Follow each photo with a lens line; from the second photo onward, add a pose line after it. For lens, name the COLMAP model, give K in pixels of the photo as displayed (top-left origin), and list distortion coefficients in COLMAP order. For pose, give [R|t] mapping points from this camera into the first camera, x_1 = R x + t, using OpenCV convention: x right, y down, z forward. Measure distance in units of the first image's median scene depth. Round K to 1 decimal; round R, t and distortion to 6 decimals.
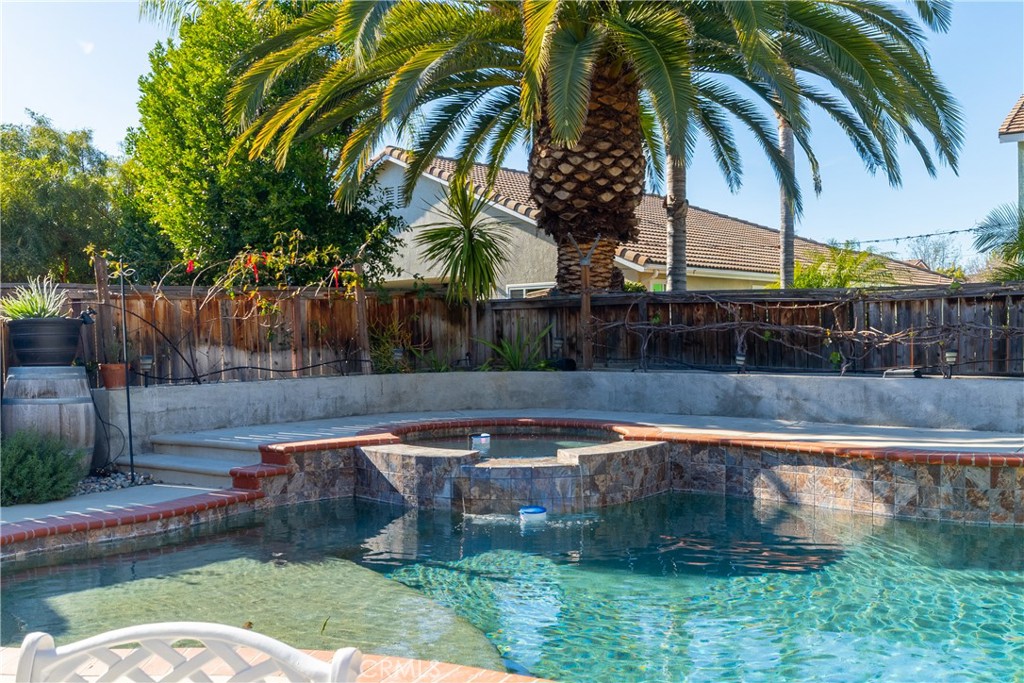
lens RADIAL K [[947.0, 0, 512.1], [0, 947.0, 341.0], [0, 0, 1]] dist [0.005668, 0.000000]
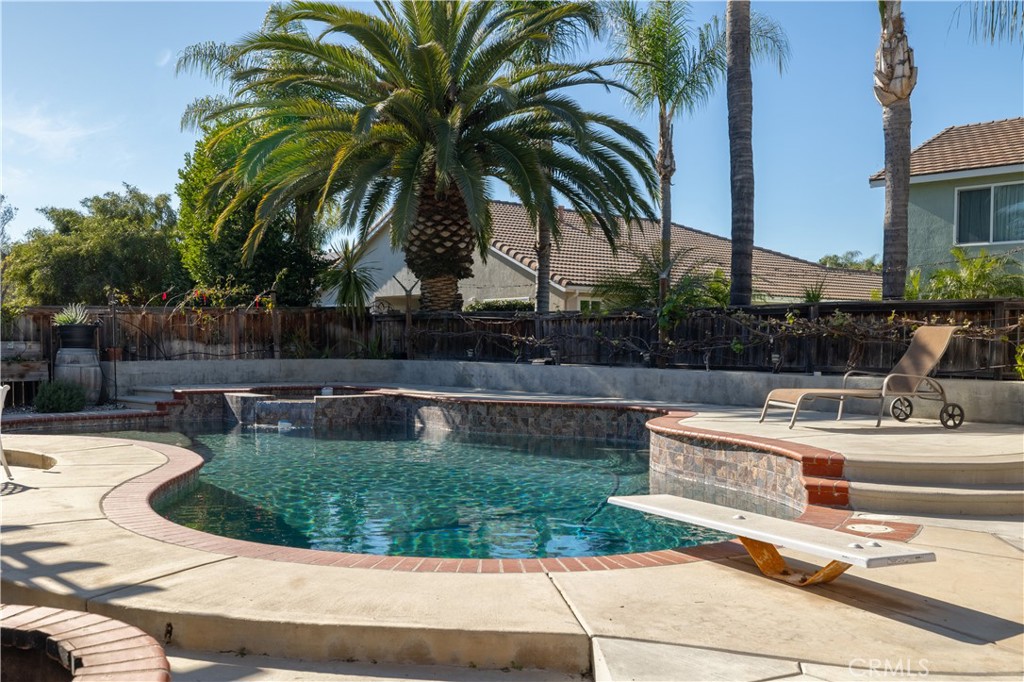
lens RADIAL K [[969.8, 0, 510.7], [0, 969.8, 339.3], [0, 0, 1]] dist [0.022113, 0.000000]
pose [[0.983845, 0.015991, -0.178308, 0.635701], [-0.017098, 0.999843, -0.004675, 0.001258], [0.178205, 0.007649, 0.983964, -0.703339]]
